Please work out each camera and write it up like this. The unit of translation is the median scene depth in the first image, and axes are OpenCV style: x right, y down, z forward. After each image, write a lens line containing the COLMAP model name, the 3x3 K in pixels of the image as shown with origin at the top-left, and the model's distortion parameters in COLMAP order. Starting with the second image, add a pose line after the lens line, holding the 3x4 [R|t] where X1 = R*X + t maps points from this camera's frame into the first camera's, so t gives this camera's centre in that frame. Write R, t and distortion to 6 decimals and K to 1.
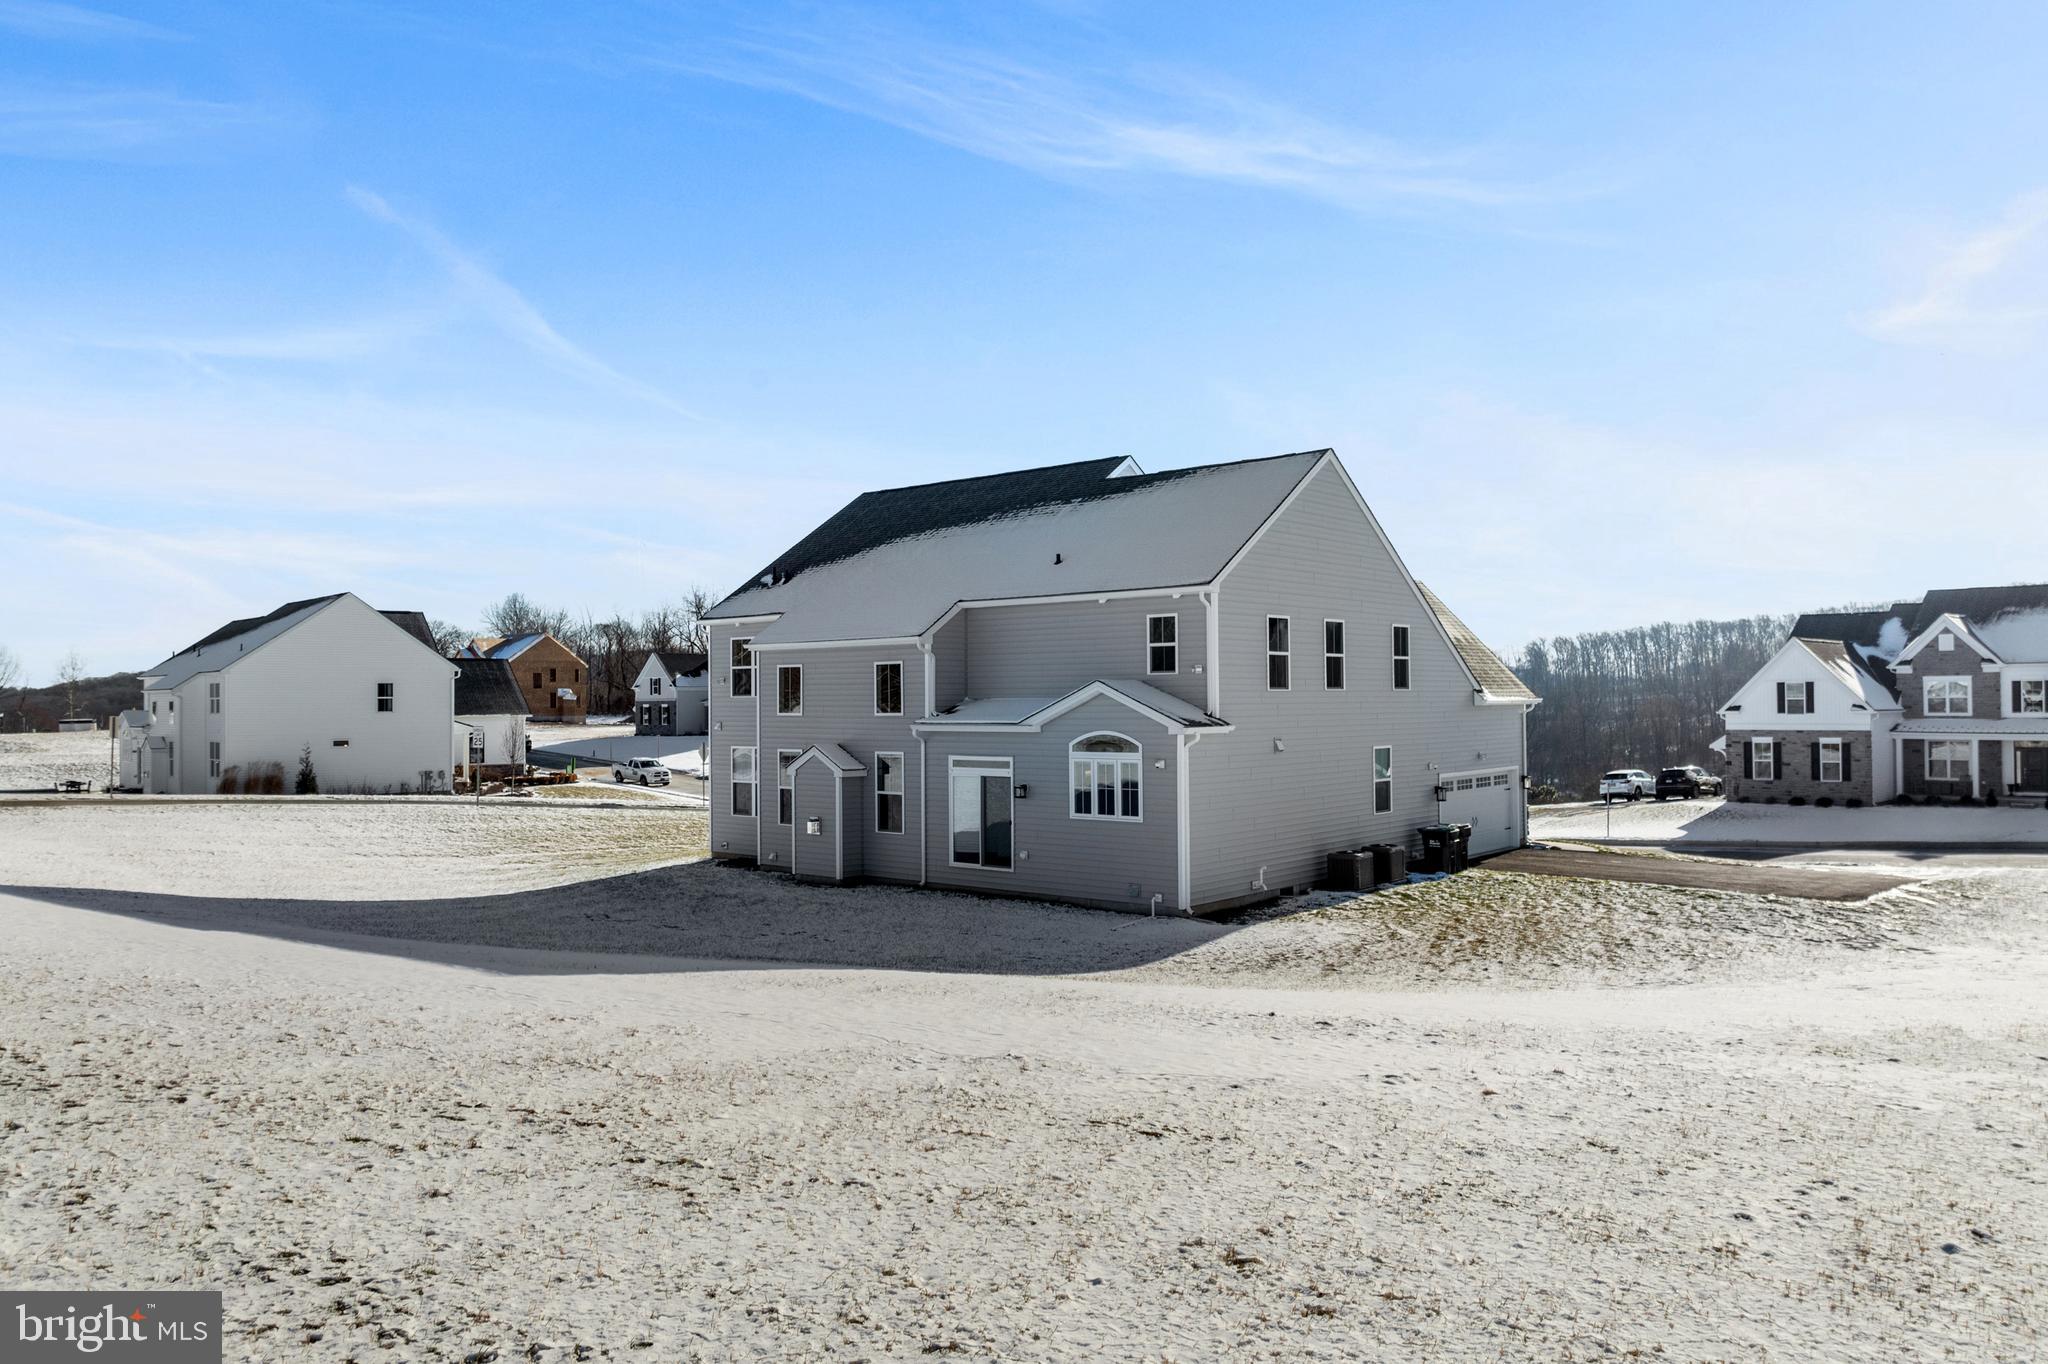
lens RADIAL K [[1489.5, 0, 1022.8], [0, 1489.5, 680.2], [0, 0, 1]] dist [-0.039781, -0.004469]
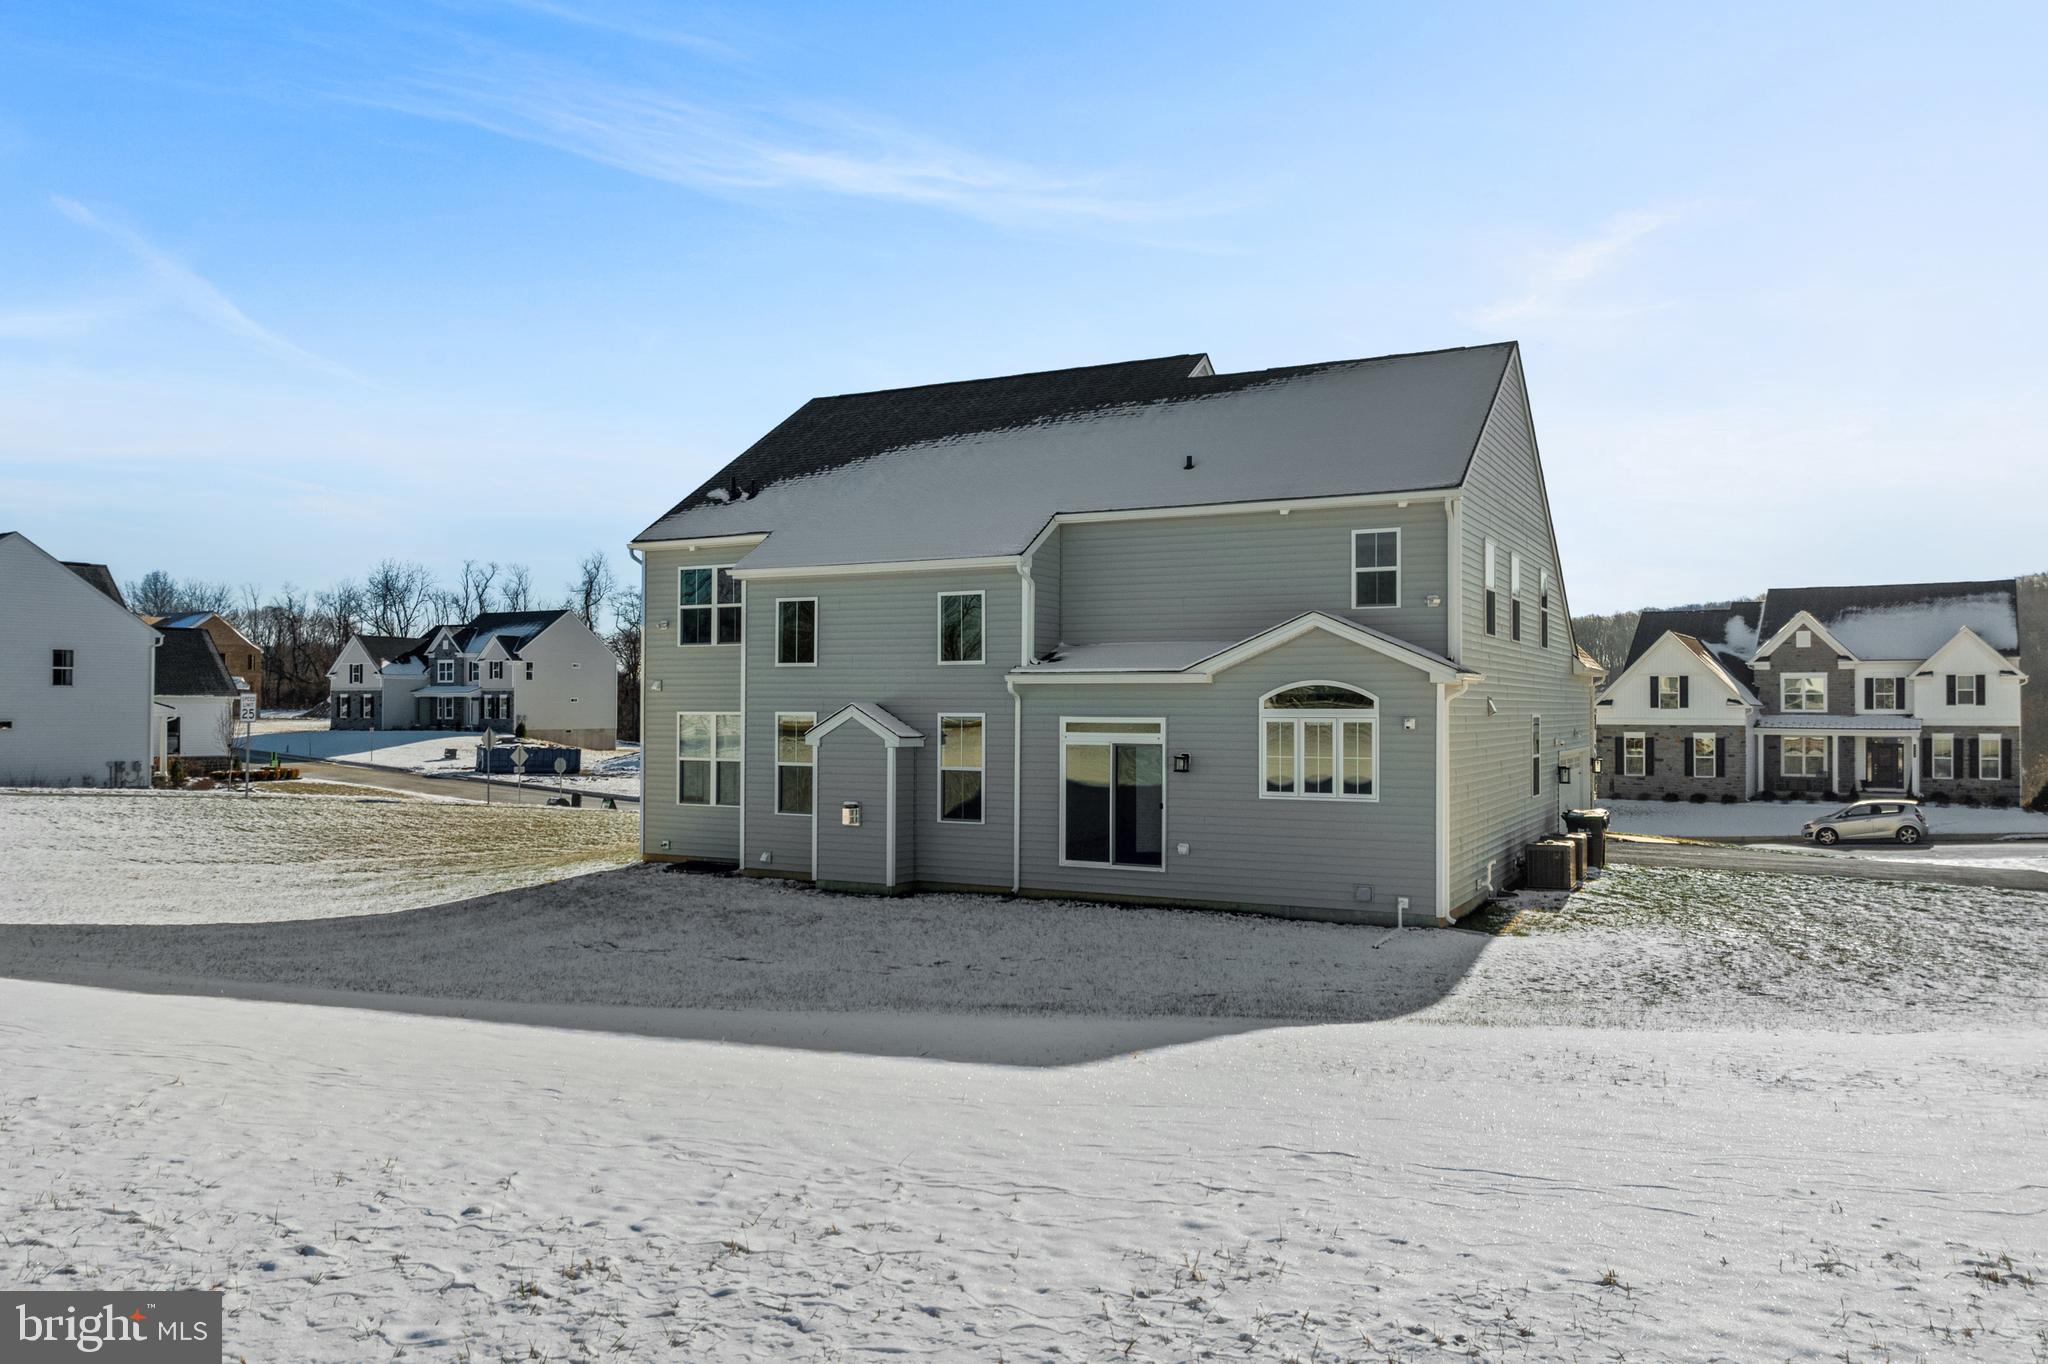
lens RADIAL K [[1489.5, 0, 1029.1], [0, 1489.5, 697.1], [0, 0, 1]] dist [-0.039781, -0.004469]
pose [[0.975077, 0.013881, 0.221433, -0.189271], [-0.014988, 0.999882, 0.003321, 0.031798], [-0.221361, -0.006557, 0.975170, 0.230673]]
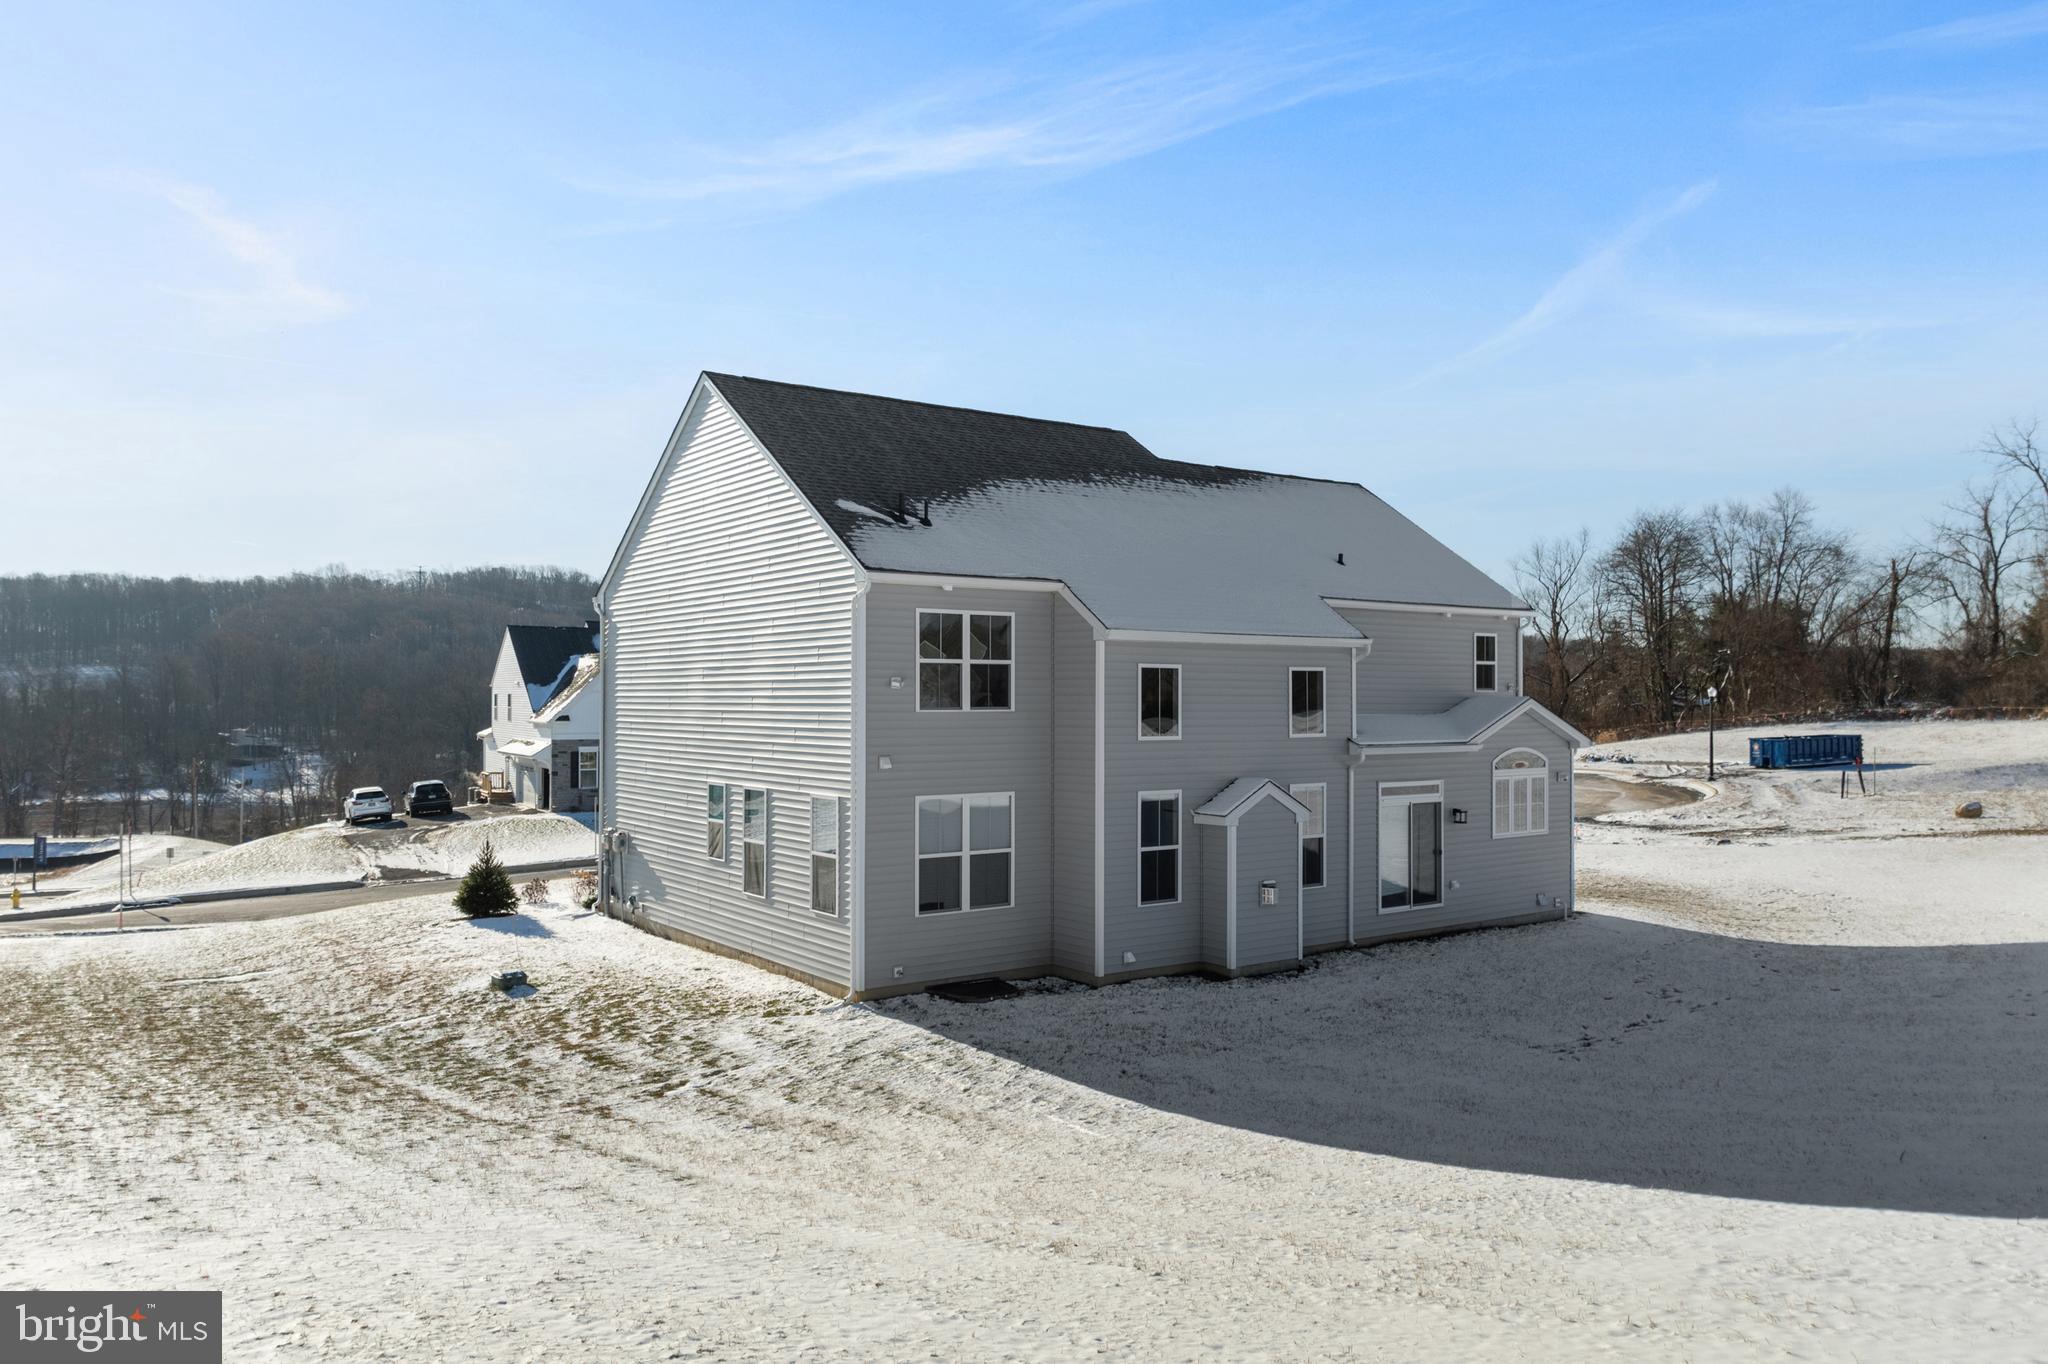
lens RADIAL K [[1489.5, 0, 1021.8], [0, 1489.5, 679.6], [0, 0, 1]] dist [-0.039781, -0.004469]
pose [[0.234264, 0.020516, 0.971957, -0.752135], [-0.017761, 0.999701, -0.016821, 0.008221], [-0.972011, -0.013323, 0.234558, 0.824797]]
